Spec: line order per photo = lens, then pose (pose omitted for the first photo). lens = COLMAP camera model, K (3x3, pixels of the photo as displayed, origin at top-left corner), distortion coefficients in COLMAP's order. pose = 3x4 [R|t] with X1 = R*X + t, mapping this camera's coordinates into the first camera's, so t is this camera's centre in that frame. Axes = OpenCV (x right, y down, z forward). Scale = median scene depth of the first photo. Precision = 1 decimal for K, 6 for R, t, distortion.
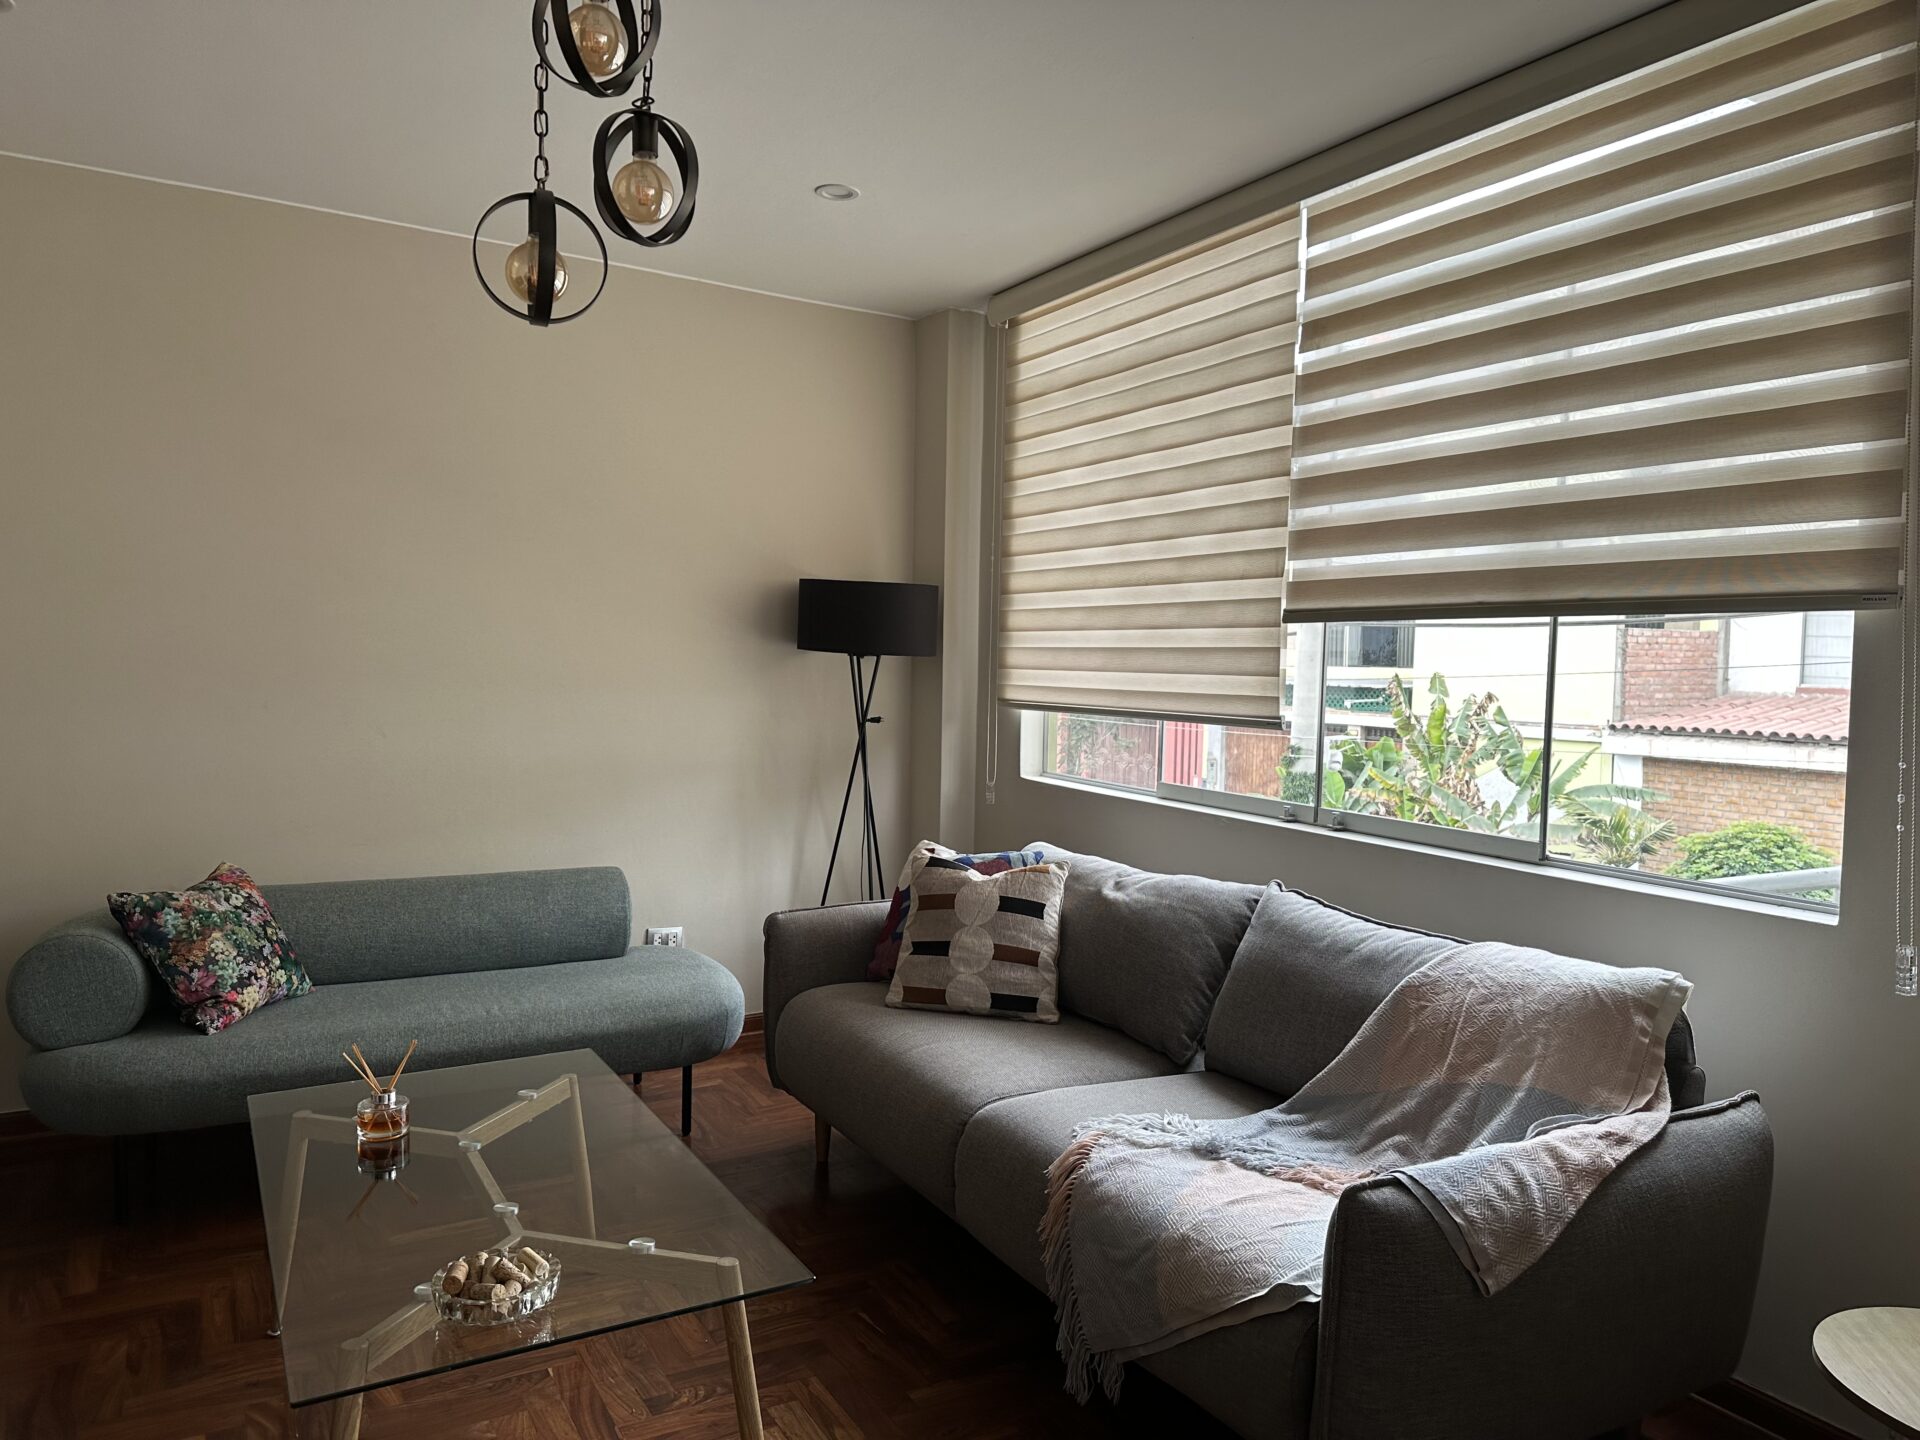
lens RADIAL K [[1328.1, 0, 972.0], [0, 1328.1, 709.7], [0, 0, 1]] dist [0.045735, -0.051708]
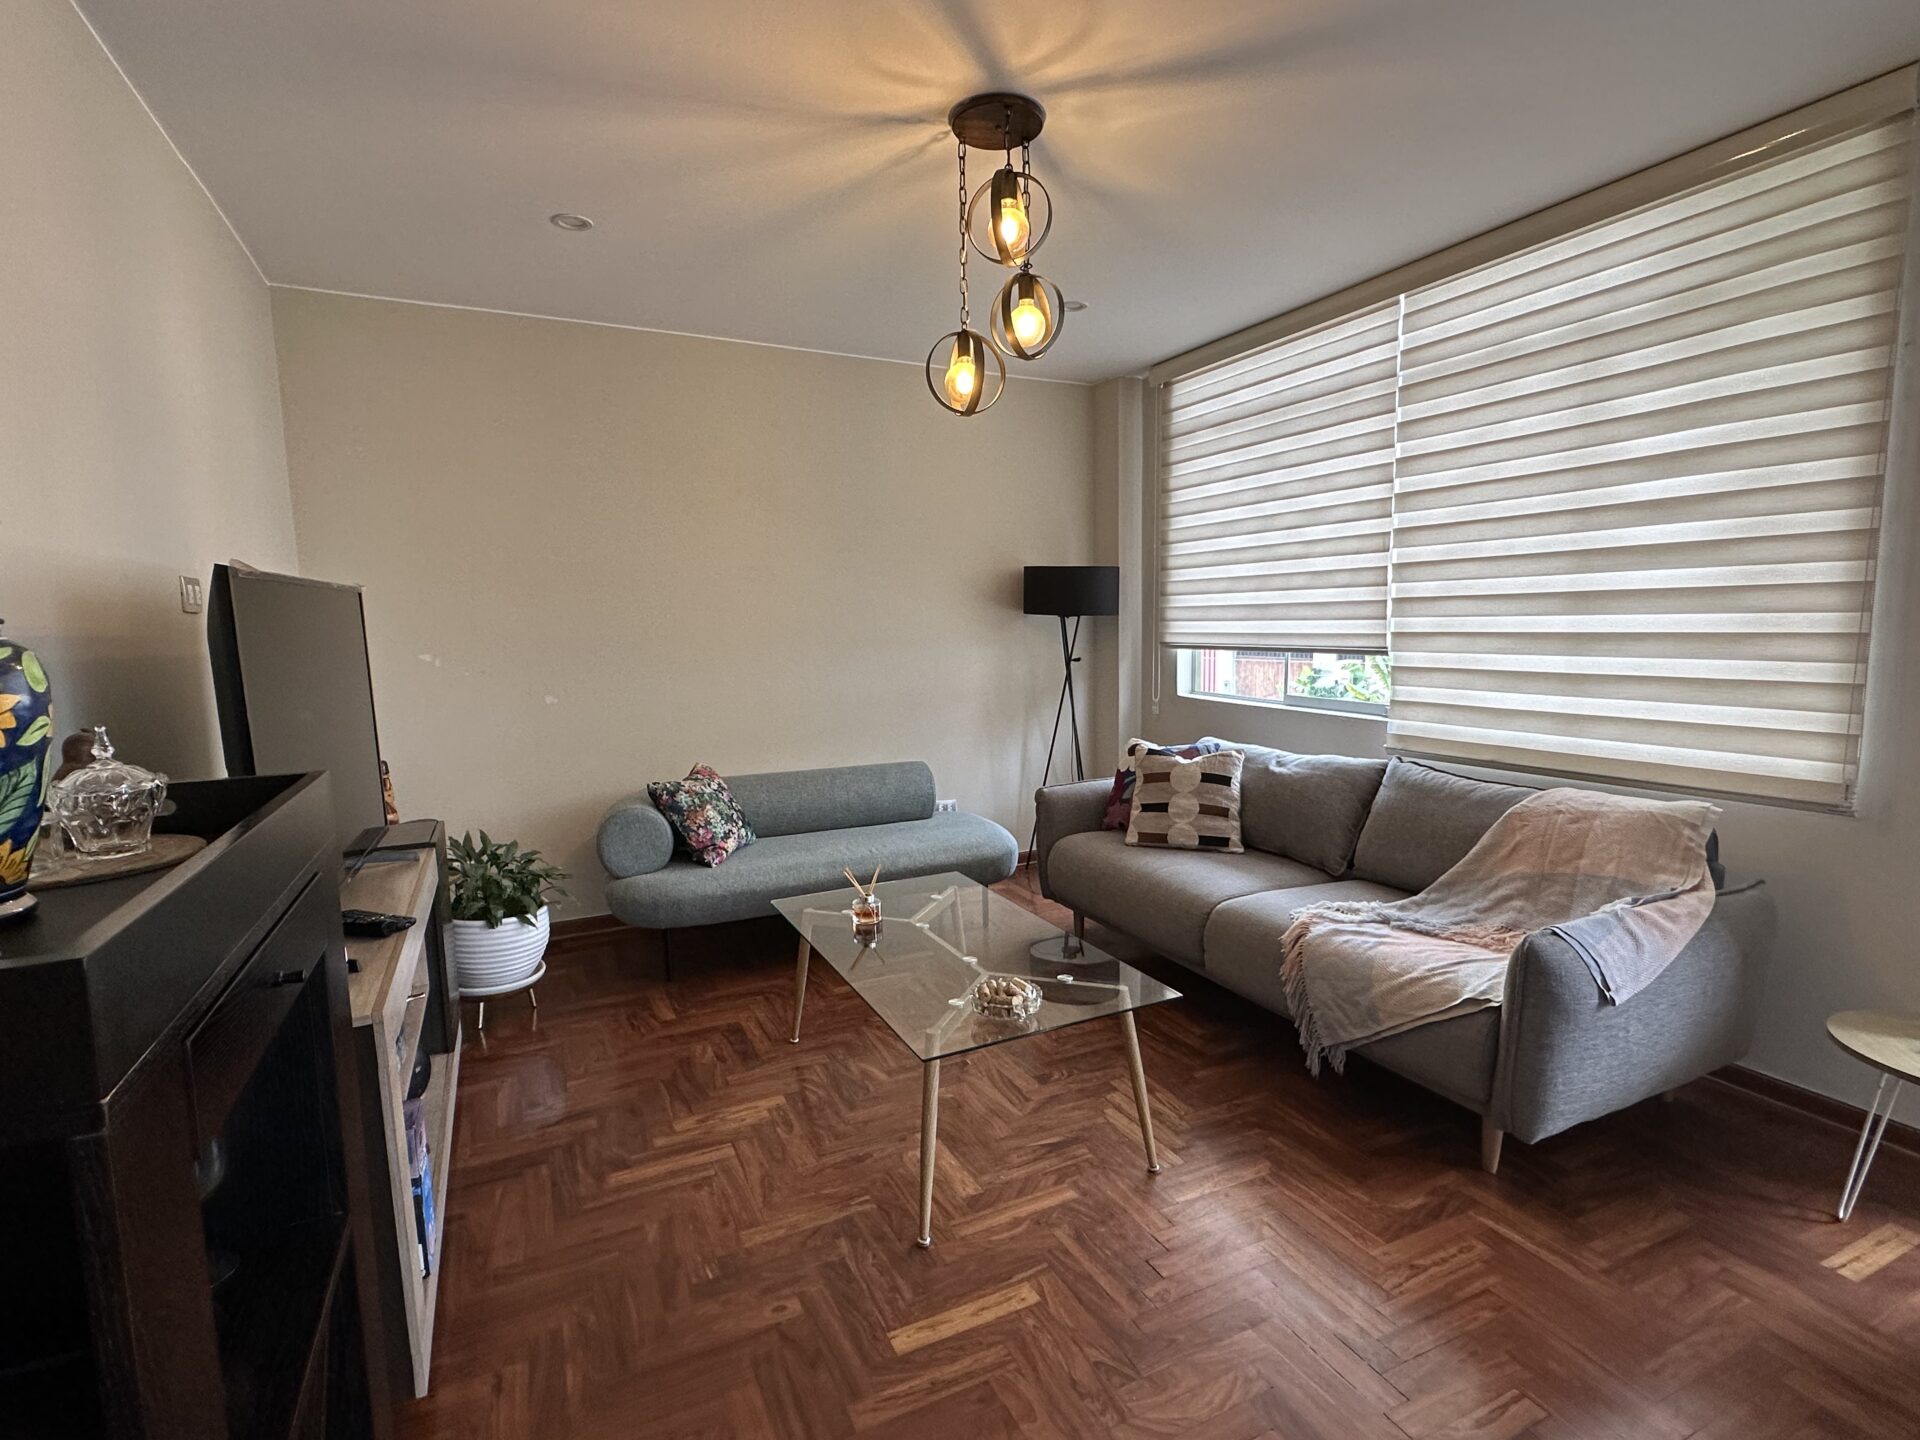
lens RADIAL K [[943.8, 0, 961.7], [0, 943.8, 716.5], [0, 0, 1]] dist [-0.021893, 0.000106]
pose [[0.995541, -0.030384, -0.089300, -0.151787], [0.036271, 0.997222, 0.065065, -0.002979], [0.087075, -0.068014, 0.993877, -0.088399]]
